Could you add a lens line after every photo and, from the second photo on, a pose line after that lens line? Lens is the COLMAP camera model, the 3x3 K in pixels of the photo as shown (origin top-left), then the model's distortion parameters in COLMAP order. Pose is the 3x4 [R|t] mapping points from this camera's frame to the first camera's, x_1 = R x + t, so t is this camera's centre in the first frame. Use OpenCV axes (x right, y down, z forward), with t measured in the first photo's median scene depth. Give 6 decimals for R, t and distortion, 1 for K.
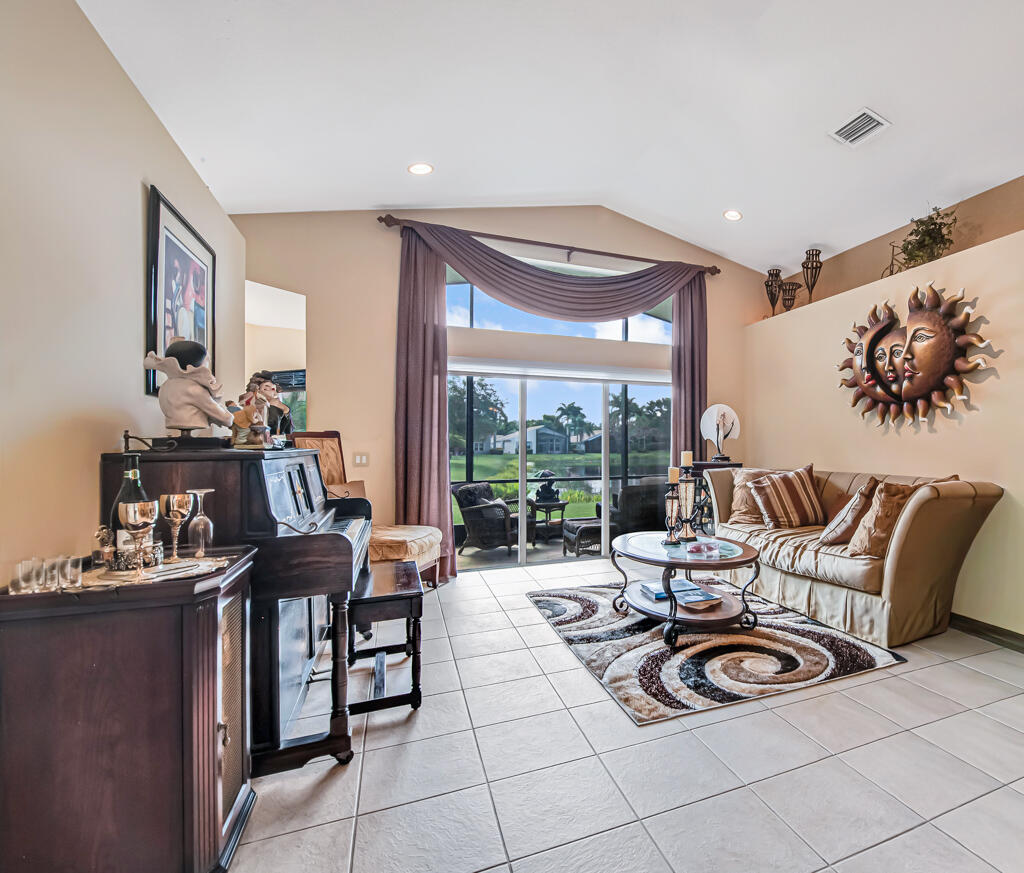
lens RADIAL K [[535.5, 0, 643.5], [0, 535.5, 440.7], [0, 0, 1]] dist [-0.000408, -0.001187]
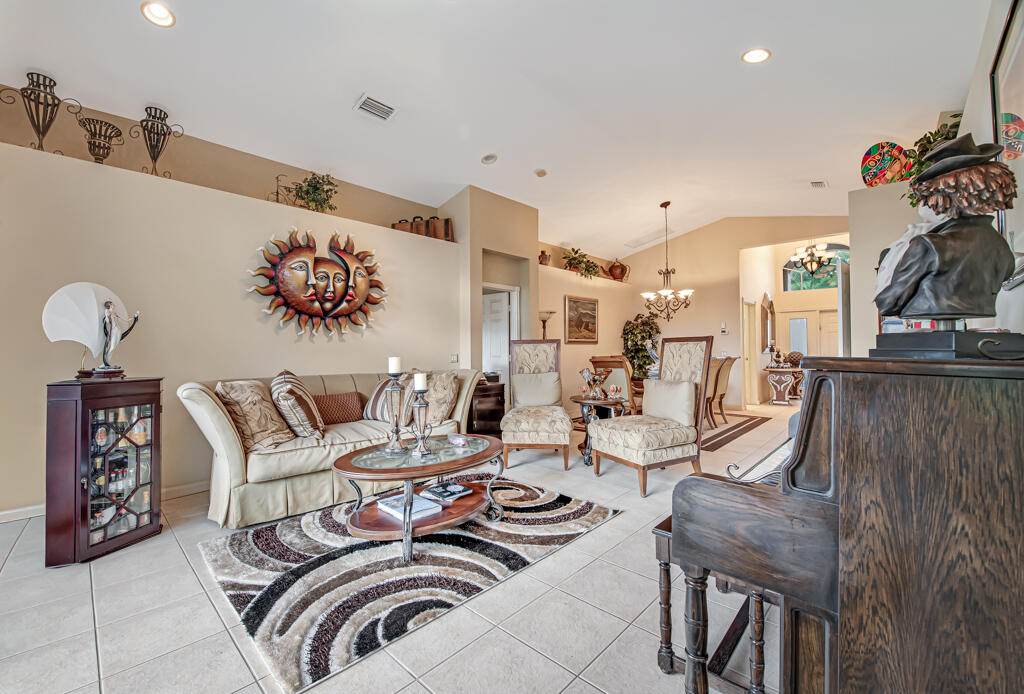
lens RADIAL K [[418.7, 0, 510.5], [0, 418.7, 343.7], [0, 0, 1]] dist [-0.013354, -0.000880]
pose [[-0.371882, 0.018498, 0.928096, -0.592396], [-0.002771, 0.999775, -0.021037, 0.010684], [-0.928276, -0.010395, -0.371747, 0.954598]]
